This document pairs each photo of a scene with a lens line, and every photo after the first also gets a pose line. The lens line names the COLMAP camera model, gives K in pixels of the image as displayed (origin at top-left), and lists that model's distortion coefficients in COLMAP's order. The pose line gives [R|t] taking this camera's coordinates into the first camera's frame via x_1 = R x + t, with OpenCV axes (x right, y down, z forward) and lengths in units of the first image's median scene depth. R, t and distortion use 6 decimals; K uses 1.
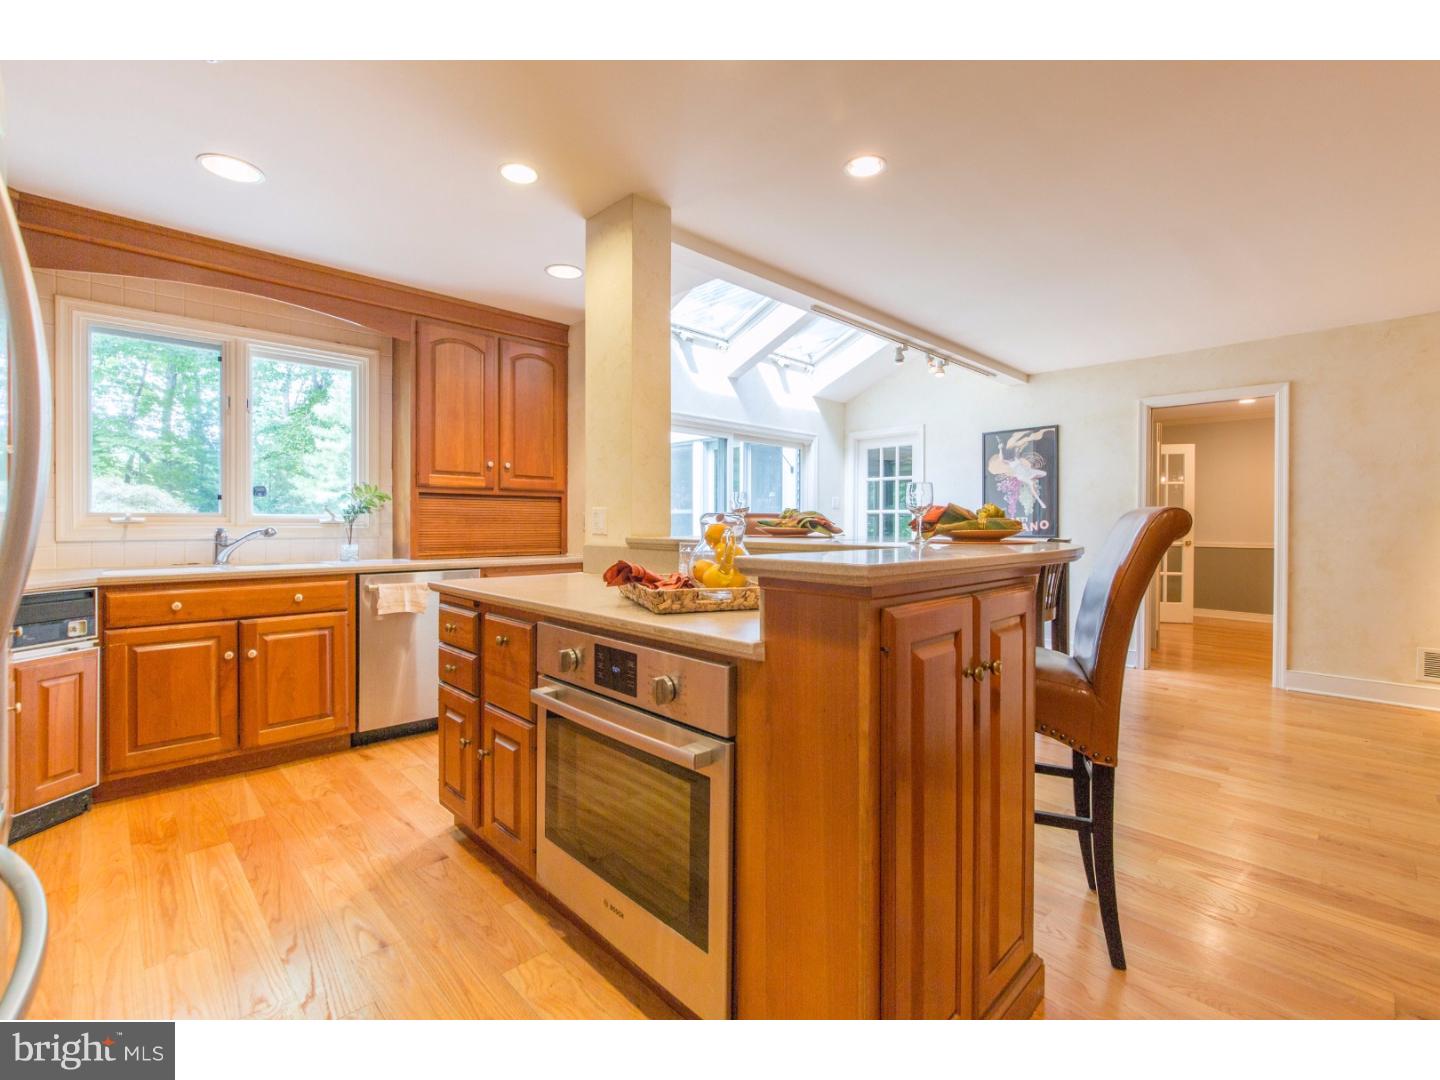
lens RADIAL K [[645.6, 0, 724.0], [0, 645.6, 526.1], [0, 0, 1]] dist [0.001225, 0.000266]
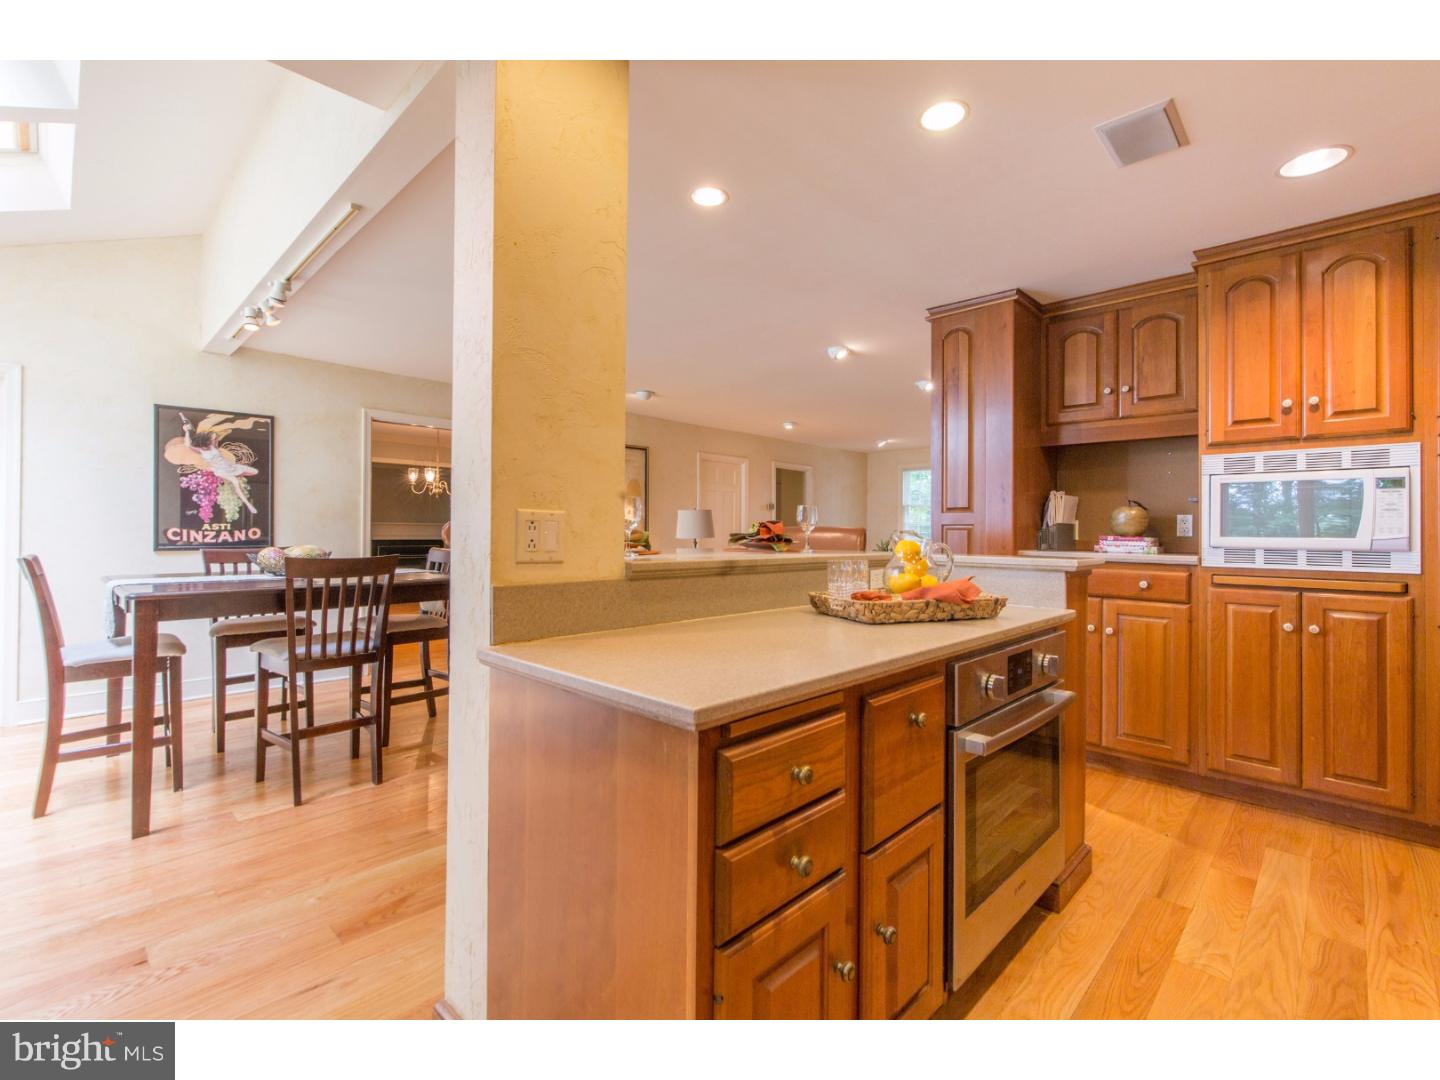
lens RADIAL K [[645.6, 0, 724.0], [0, 645.6, 526.1], [0, 0, 1]] dist [0.001225, 0.000266]
pose [[-0.024391, 0.005923, 0.999685, -0.340988], [0.001074, 0.999982, -0.005899, -0.005743], [-0.999702, 0.000930, -0.024396, 0.415467]]
